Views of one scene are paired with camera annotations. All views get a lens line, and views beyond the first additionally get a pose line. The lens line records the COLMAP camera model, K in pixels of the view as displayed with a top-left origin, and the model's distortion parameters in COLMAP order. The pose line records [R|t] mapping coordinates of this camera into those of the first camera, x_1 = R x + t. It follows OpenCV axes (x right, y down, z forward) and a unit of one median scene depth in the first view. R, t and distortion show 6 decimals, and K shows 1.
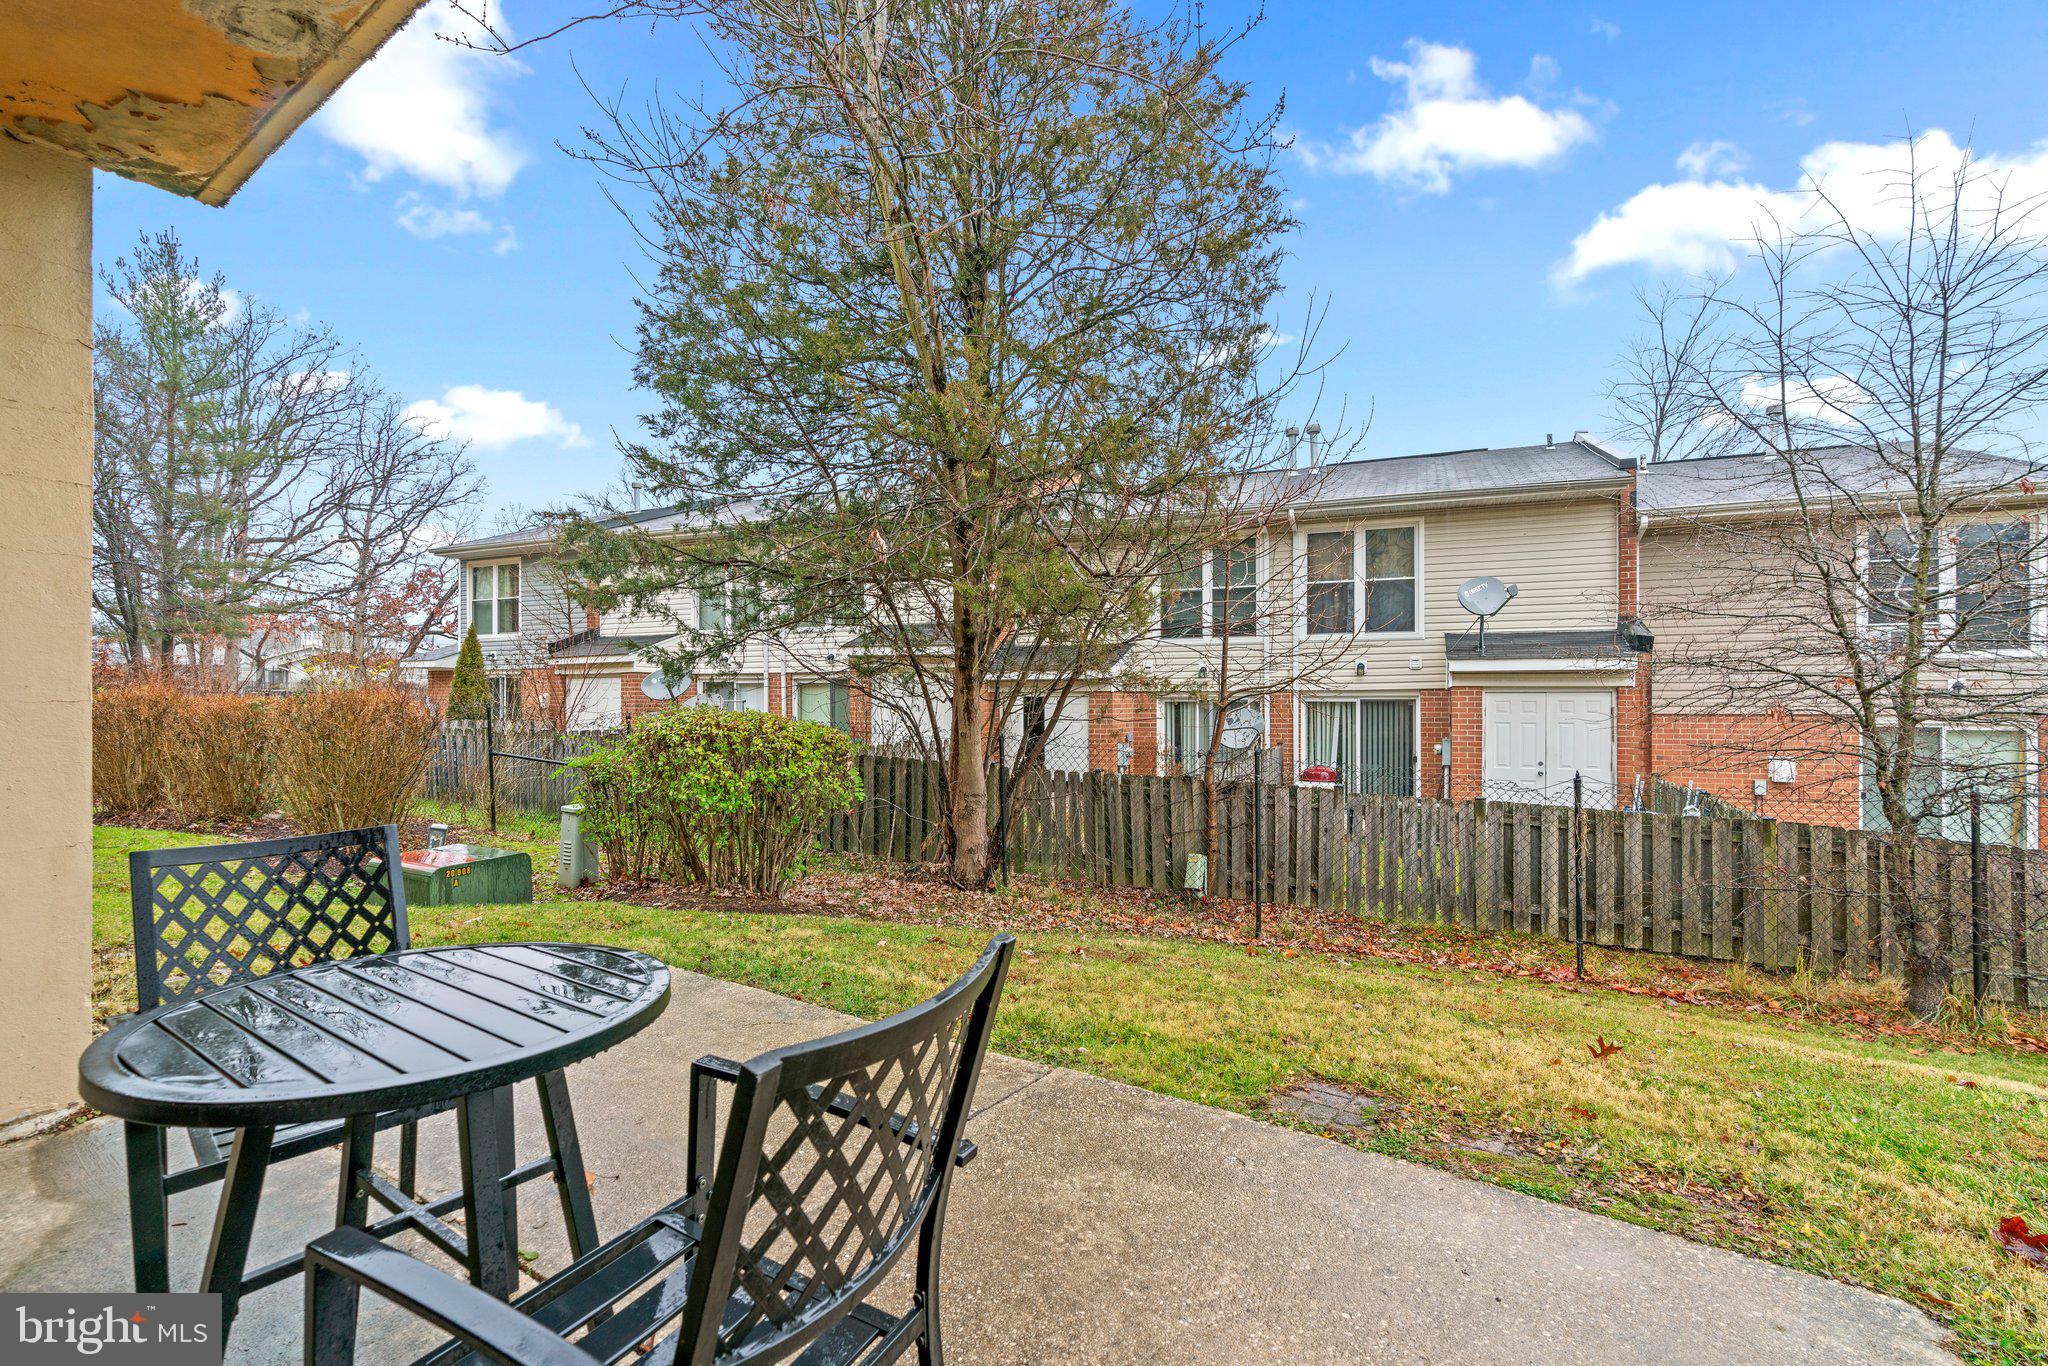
lens RADIAL K [[948.6, 0, 1024.0], [0, 948.6, 683.0], [0, 0, 1]] dist [0.000569, 0.000251]
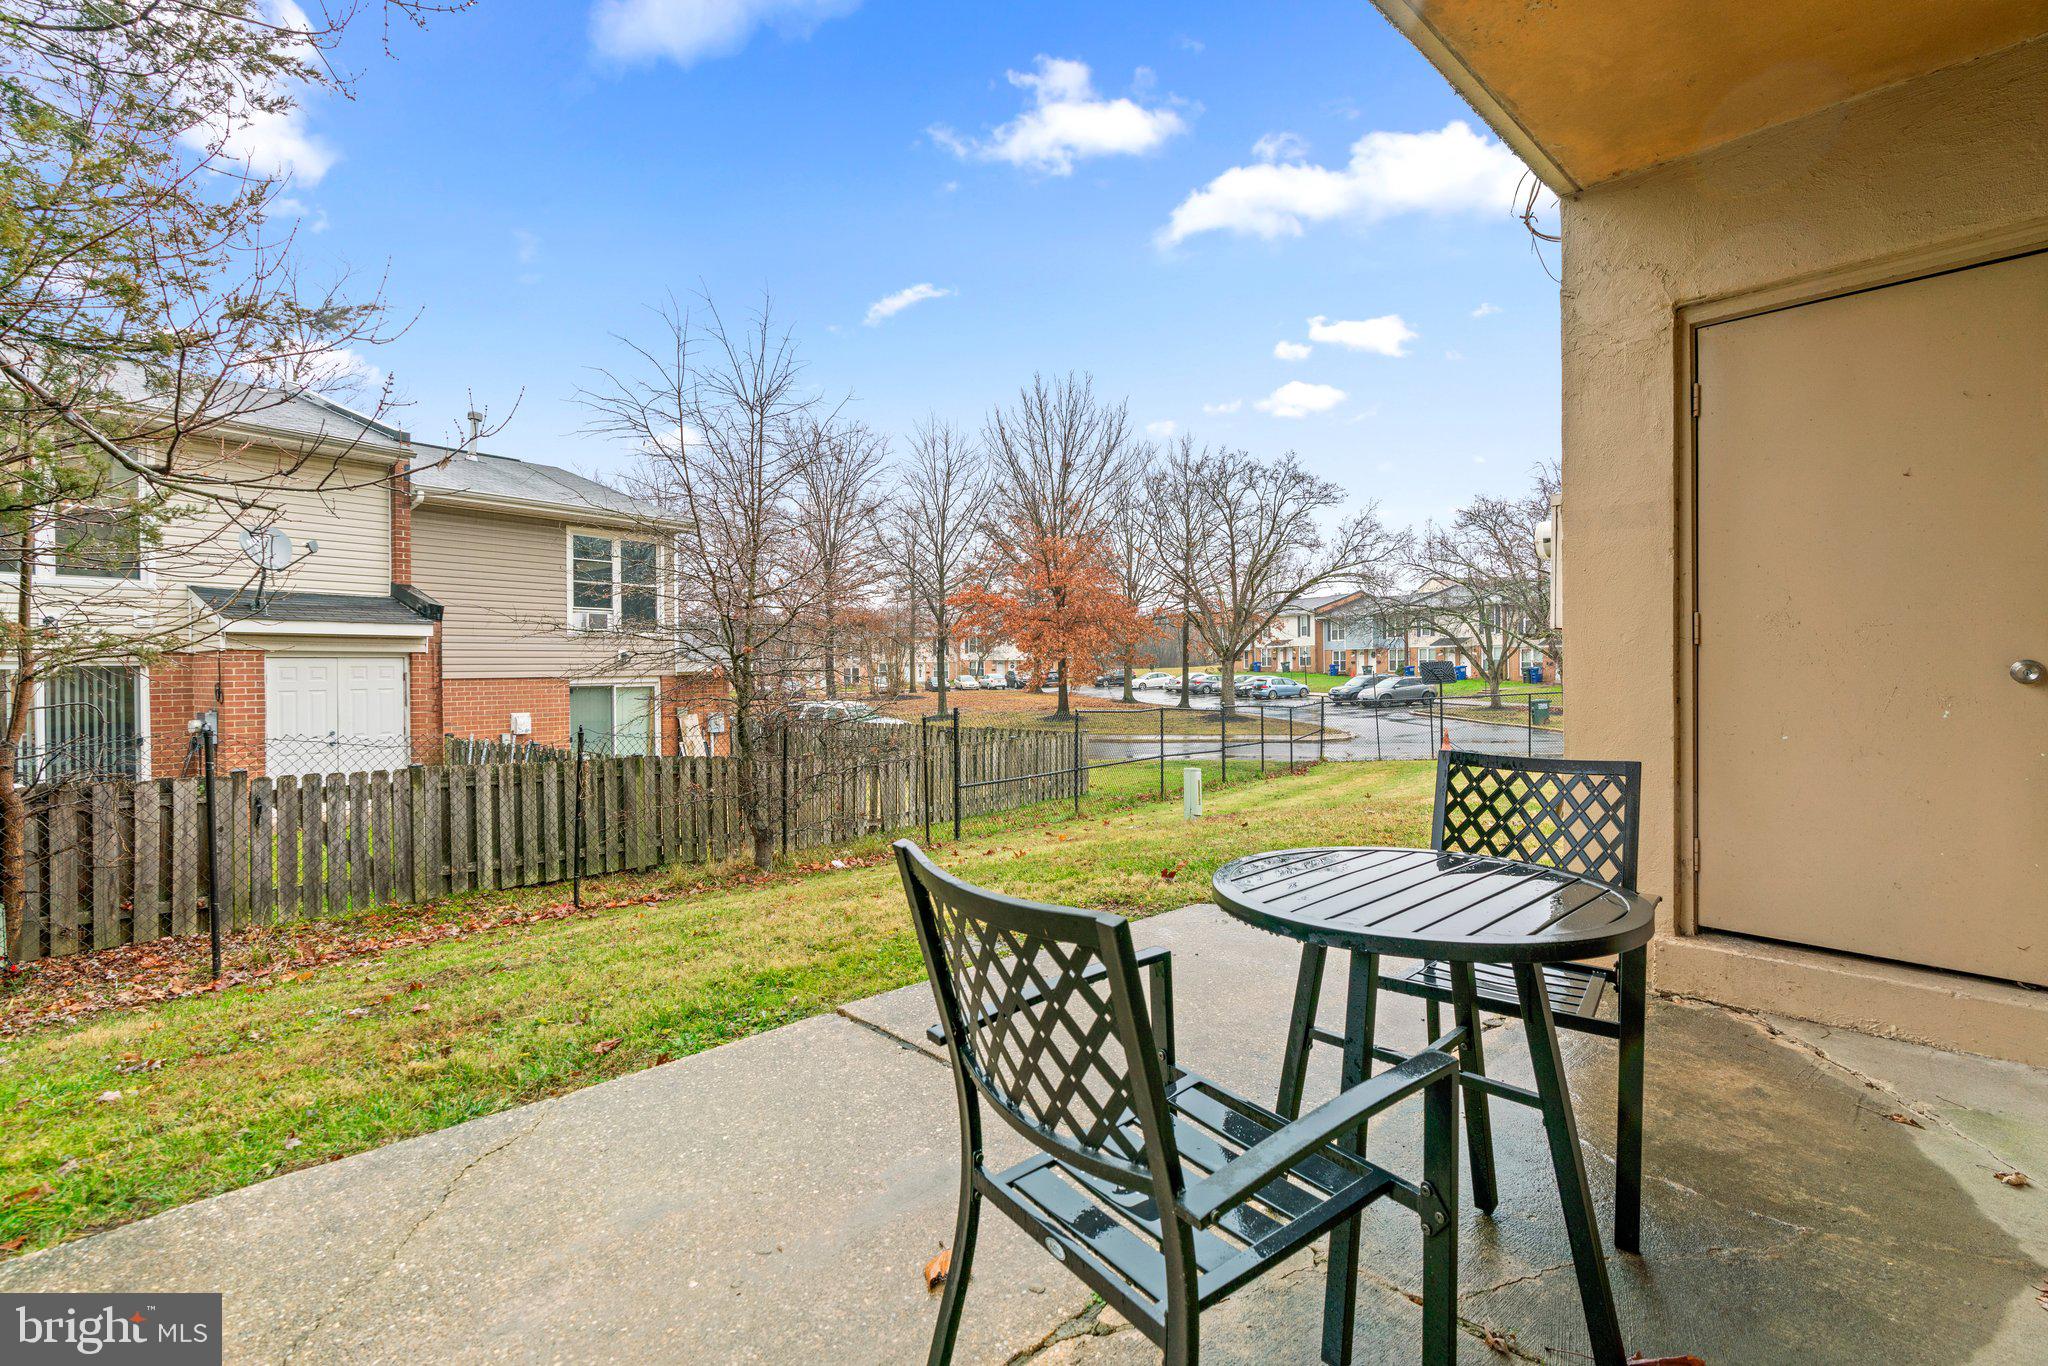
lens RADIAL K [[933.2, 0, 1032.5], [0, 933.2, 656.1], [0, 0, 1]] dist [-0.025850, 0.000328]
pose [[0.175803, 0.008378, 0.984390, -0.295661], [-0.011638, 0.999912, -0.006432, 0.007538], [-0.984357, -0.010325, 0.175885, 0.196173]]
